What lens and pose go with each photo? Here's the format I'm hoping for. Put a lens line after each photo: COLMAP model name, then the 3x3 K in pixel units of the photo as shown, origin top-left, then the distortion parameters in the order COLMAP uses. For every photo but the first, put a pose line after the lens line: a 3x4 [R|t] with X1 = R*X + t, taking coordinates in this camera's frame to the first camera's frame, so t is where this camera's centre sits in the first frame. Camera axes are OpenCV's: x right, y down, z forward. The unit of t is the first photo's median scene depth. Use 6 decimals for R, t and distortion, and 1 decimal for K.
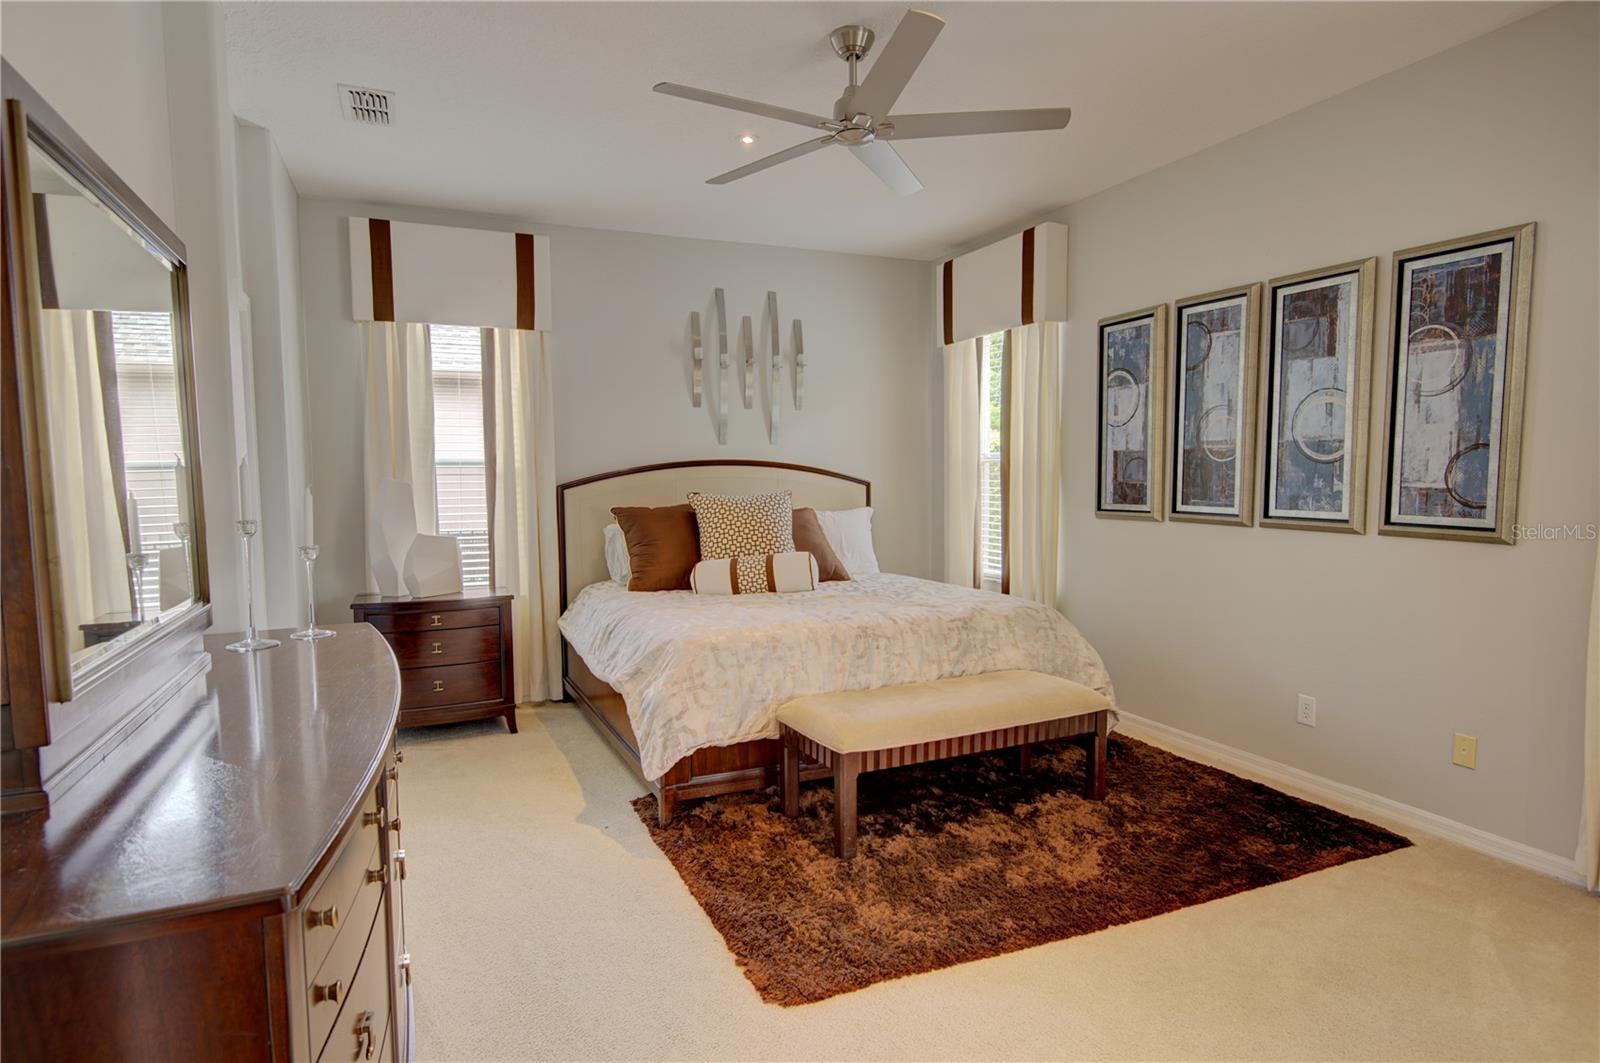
lens RADIAL K [[876.2, 0, 804.7], [0, 876.2, 538.3], [0, 0, 1]] dist [0.005880, -0.007998]
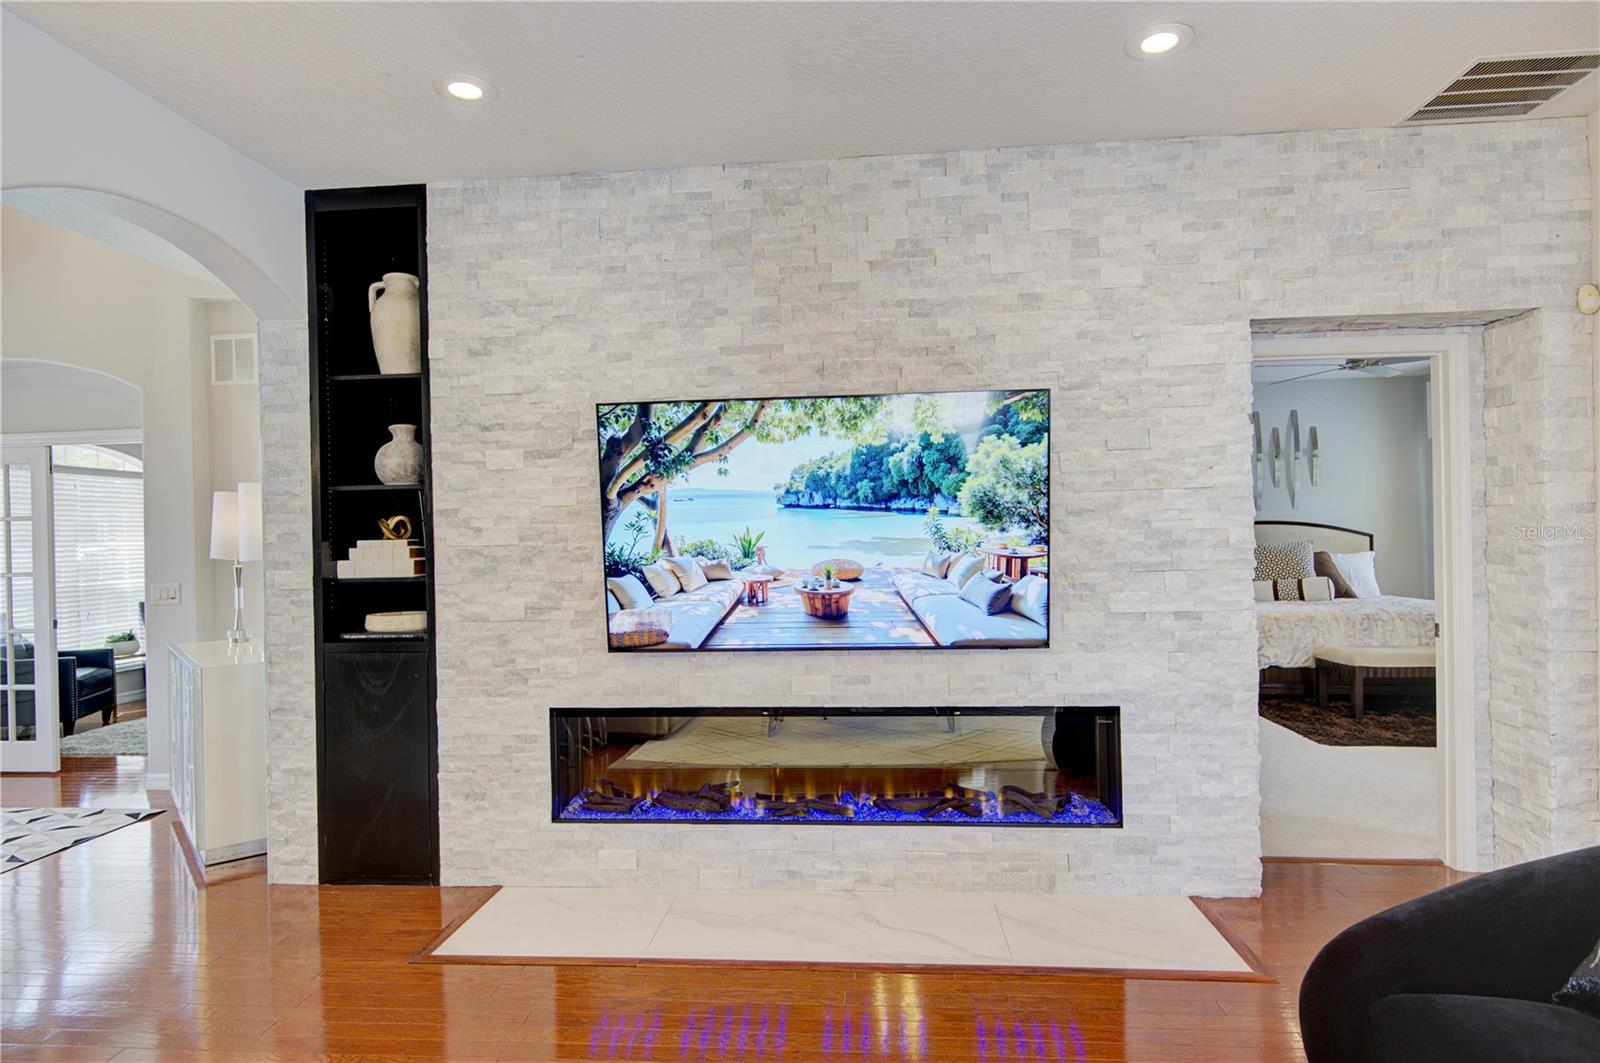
lens RADIAL K [[876.2, 0, 790.7], [0, 876.2, 540.9], [0, 0, 1]] dist [0.005880, -0.007998]
pose [[0.868117, -0.009049, -0.496276, -0.054837], [-0.021502, 0.998210, -0.055814, 0.065414], [0.495893, 0.059124, 0.866369, -0.973431]]
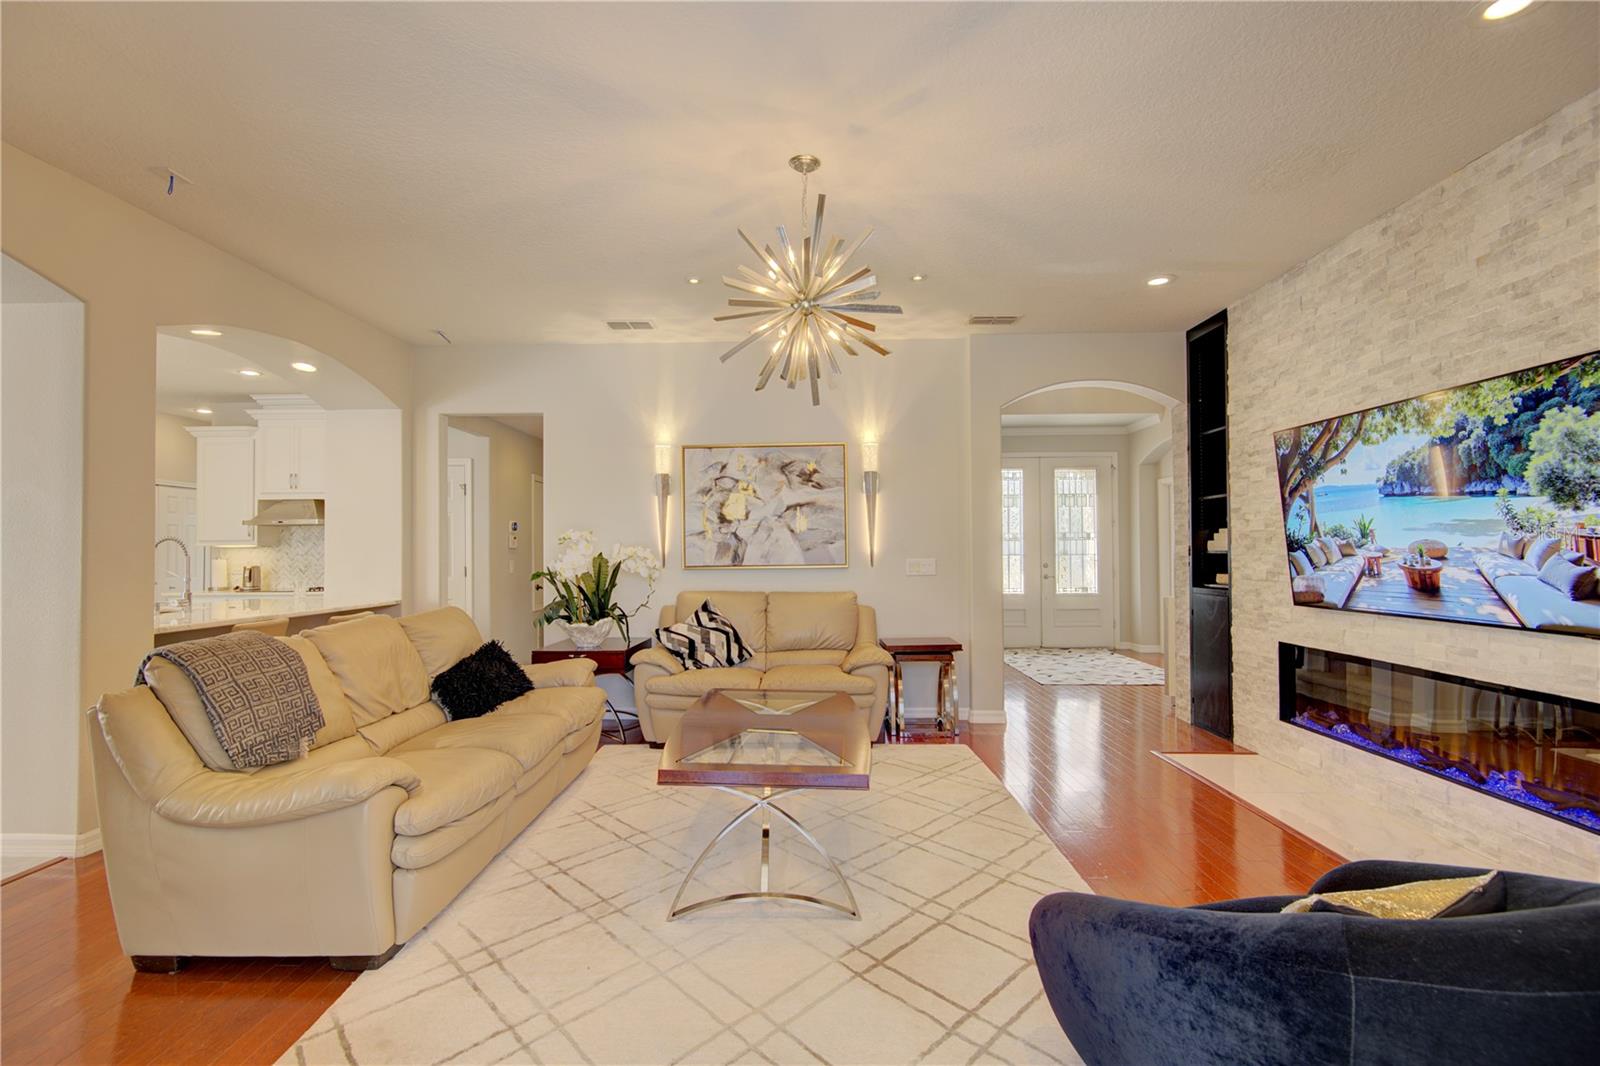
lens RADIAL K [[717.9, 0, 793.8], [0, 717.9, 538.0], [0, 0, 1]] dist [-0.000690, -0.001298]
pose [[-0.435940, -0.007432, -0.899945, 0.498834], [-0.054960, 0.998319, 0.018379, 0.057911], [0.898296, 0.057473, -0.435616, -0.553336]]
